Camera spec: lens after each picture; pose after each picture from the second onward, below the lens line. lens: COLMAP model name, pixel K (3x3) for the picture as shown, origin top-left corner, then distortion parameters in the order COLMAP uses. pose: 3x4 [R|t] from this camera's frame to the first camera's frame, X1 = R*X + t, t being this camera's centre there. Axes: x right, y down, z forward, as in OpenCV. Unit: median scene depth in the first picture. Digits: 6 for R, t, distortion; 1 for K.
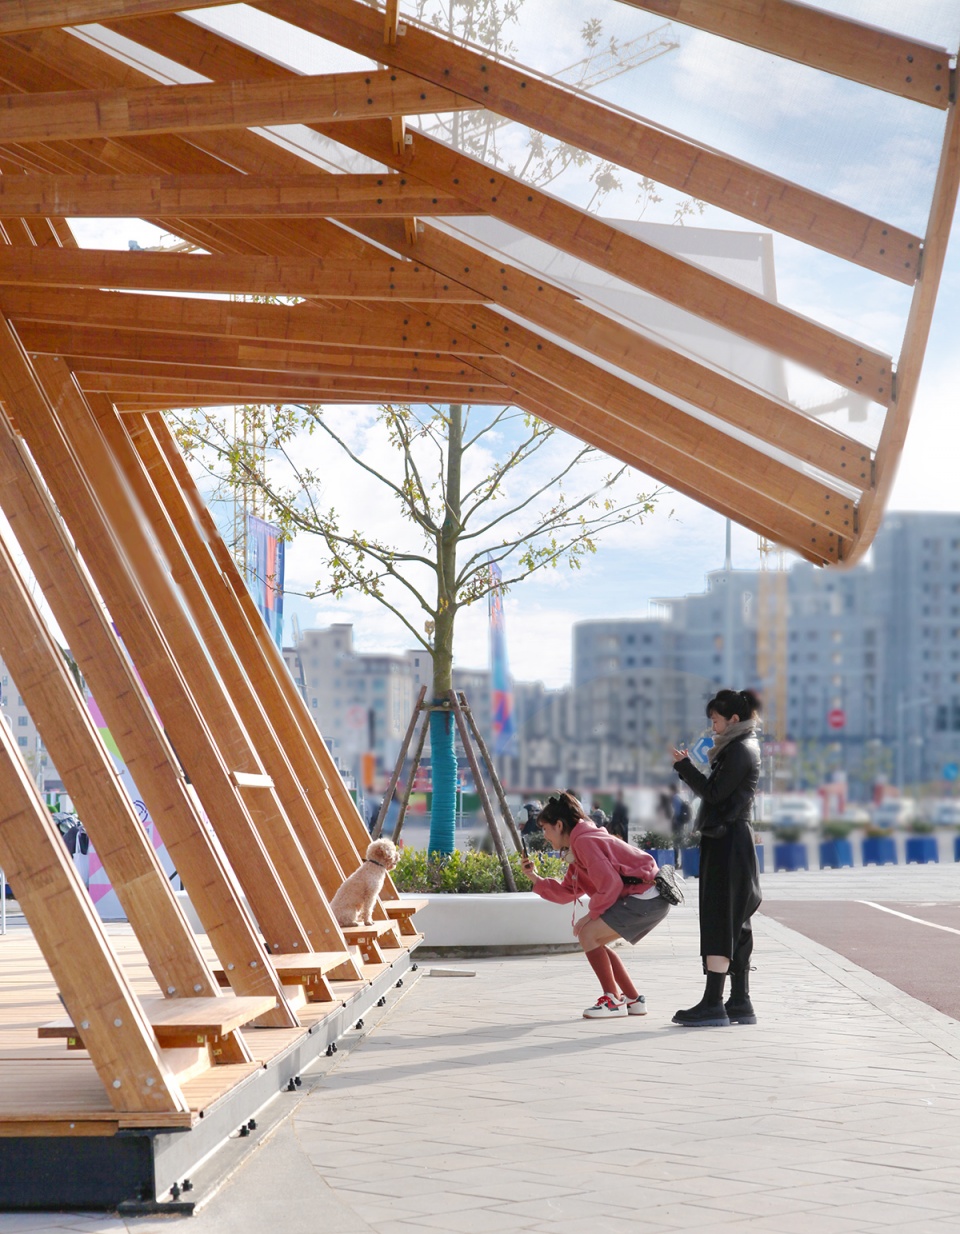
lens RADIAL K [[2238.2, 0, 480.0], [0, 2238.2, 617.0], [0, 0, 1]] dist [0.289233, -0.116421]
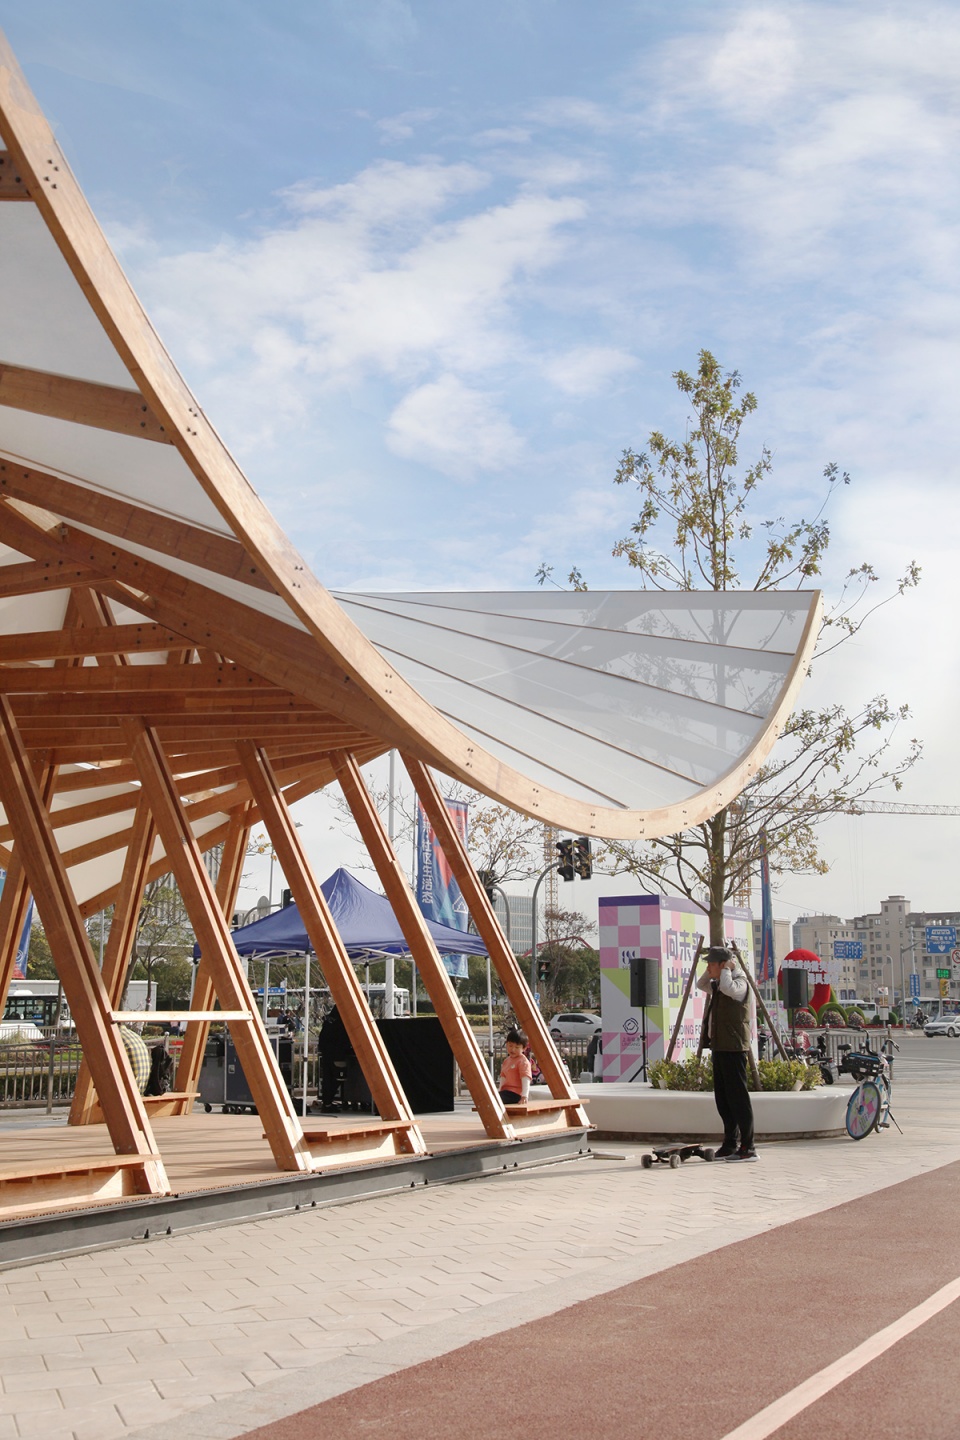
lens RADIAL K [[1438.3, 0, 480.0], [0, 1438.3, 720.0], [0, 0, 1]] dist [0.037340, 0.016654]
pose [[0.932216, -0.075073, -0.354031, 0.378344], [0.032468, 0.991652, -0.124788, 0.010135], [0.360443, 0.104835, 0.926871, 0.242456]]
